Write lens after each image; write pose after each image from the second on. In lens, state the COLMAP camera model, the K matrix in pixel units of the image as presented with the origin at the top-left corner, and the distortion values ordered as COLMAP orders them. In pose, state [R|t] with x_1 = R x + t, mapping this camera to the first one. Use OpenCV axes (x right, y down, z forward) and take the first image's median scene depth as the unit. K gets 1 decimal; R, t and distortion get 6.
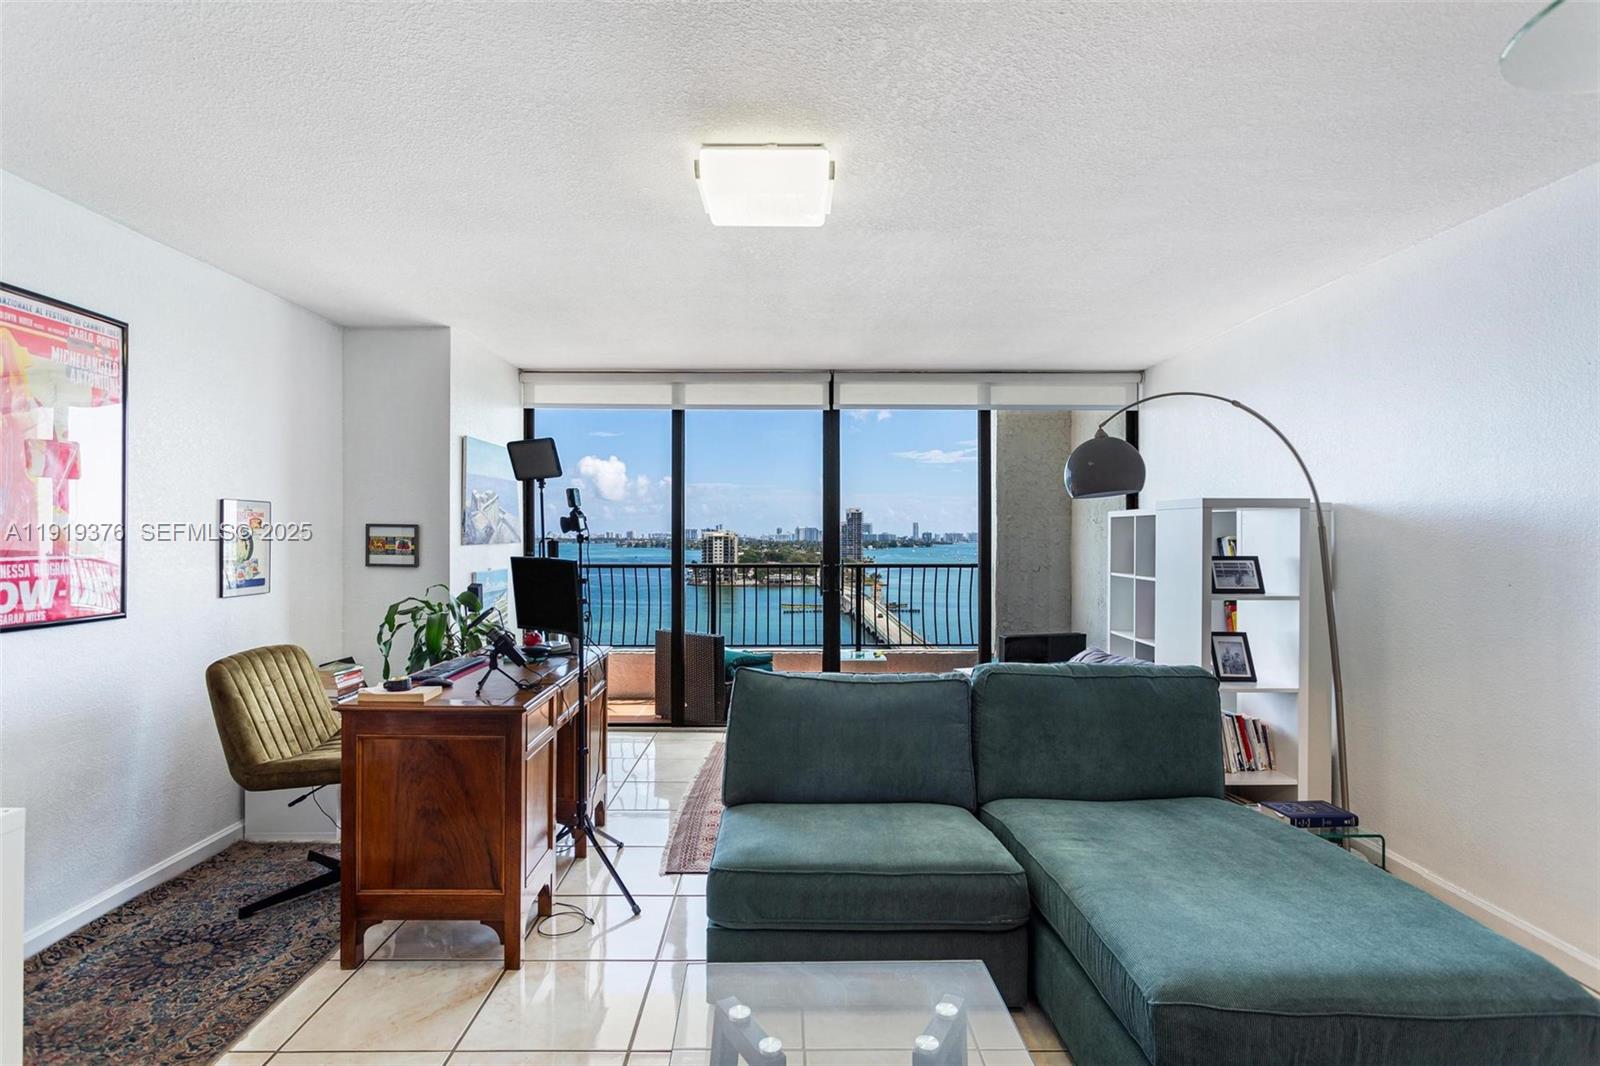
lens RADIAL K [[810.0, 0, 799.5], [0, 810.0, 539.4], [0, 0, 1]] dist [-0.030043, 0.028207]
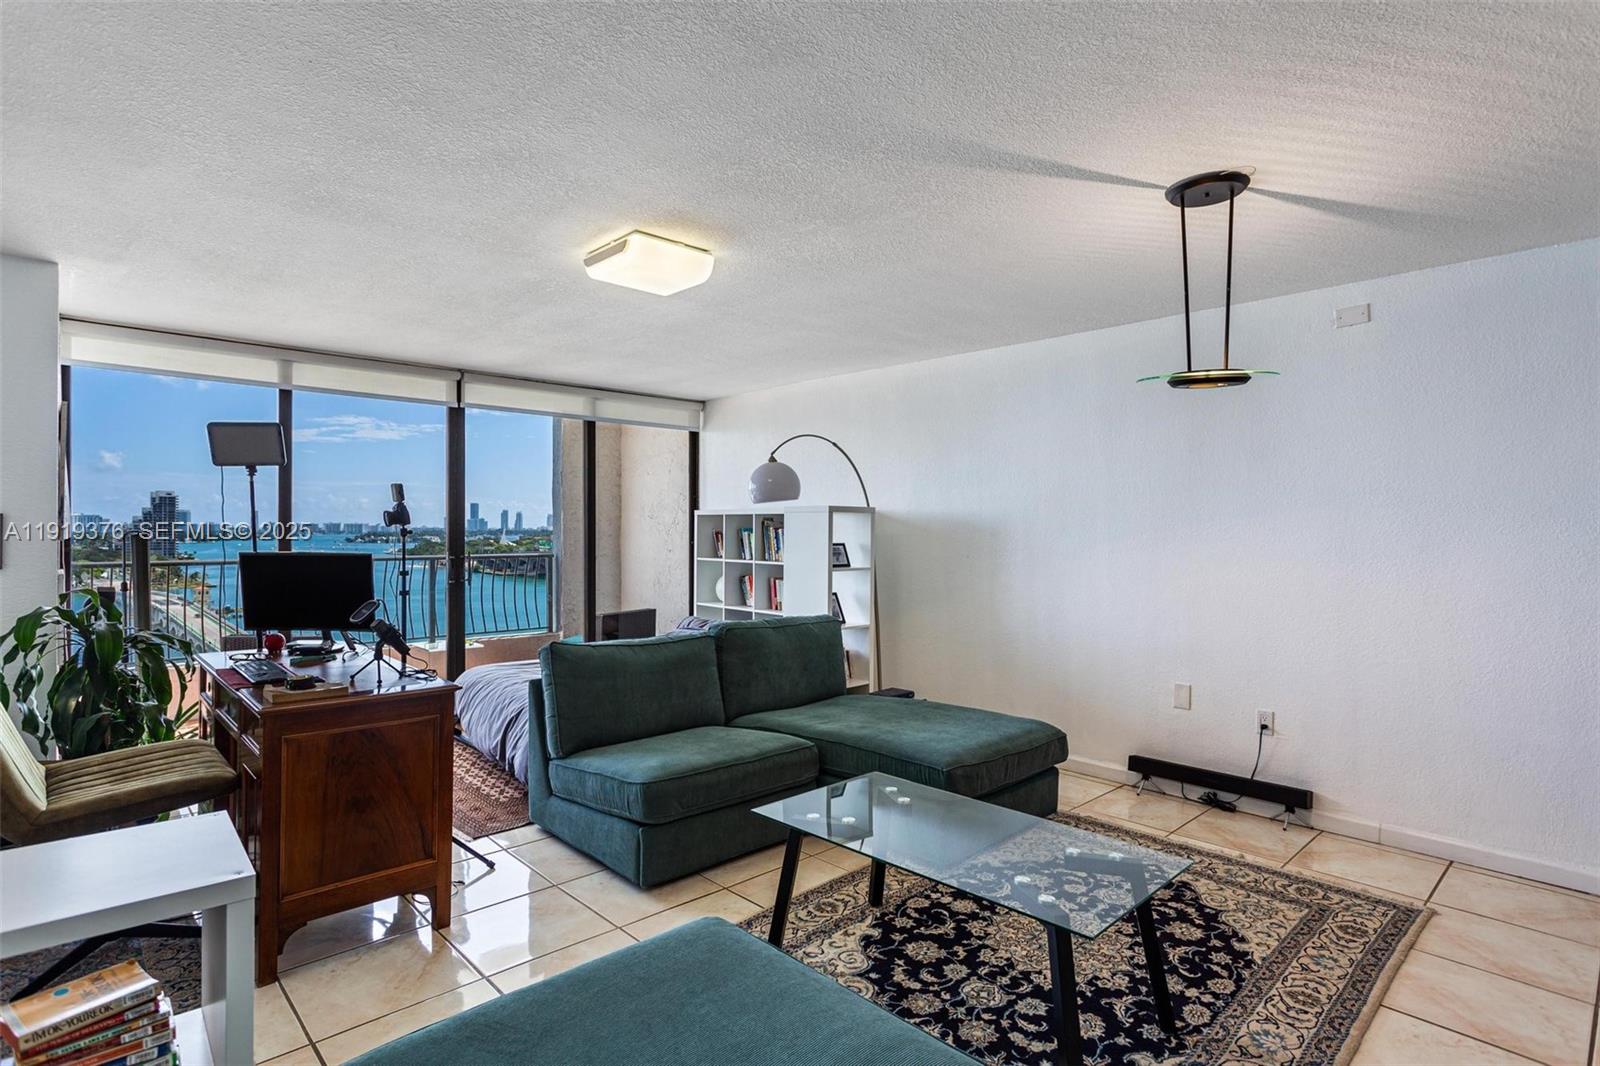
lens RADIAL K [[810.0, 0, 799.5], [0, 810.0, 539.4], [0, 0, 1]] dist [-0.030043, 0.028207]
pose [[0.731907, -0.006079, 0.681378, -0.633388], [-0.001251, 0.999947, 0.010265, -0.003314], [-0.681404, -0.008366, 0.731860, -0.104895]]
